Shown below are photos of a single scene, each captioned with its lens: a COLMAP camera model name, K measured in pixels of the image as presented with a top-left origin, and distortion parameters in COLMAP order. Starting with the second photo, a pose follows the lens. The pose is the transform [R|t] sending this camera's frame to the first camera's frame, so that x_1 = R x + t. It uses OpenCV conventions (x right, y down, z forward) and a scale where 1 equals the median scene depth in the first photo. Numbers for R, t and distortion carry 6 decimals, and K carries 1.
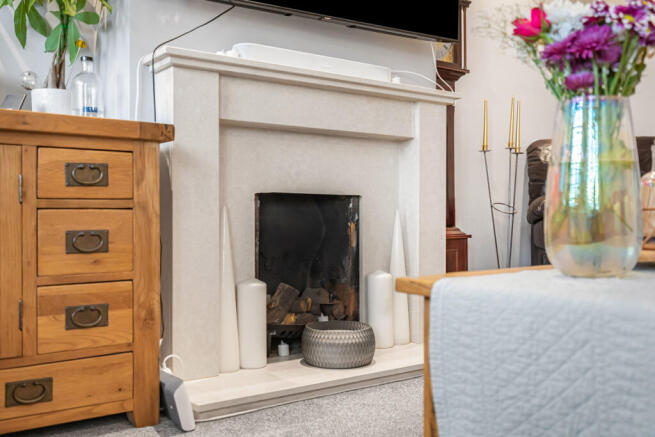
lens RADIAL K [[654.6, 0, 326.5], [0, 654.6, 219.3], [0, 0, 1]] dist [0.004477, 0.000000]
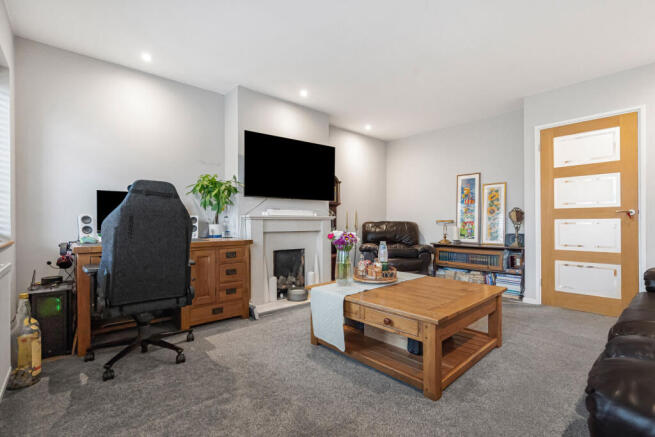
lens RADIAL K [[296.7, 0, 328.1], [0, 296.7, 217.7], [0, 0, 1]] dist [0.000153, -0.000170]
pose [[0.996176, -0.004058, 0.087277, 0.044506], [0.006813, 0.999487, -0.031289, -0.167961], [-0.087105, 0.031764, 0.995693, -0.608997]]
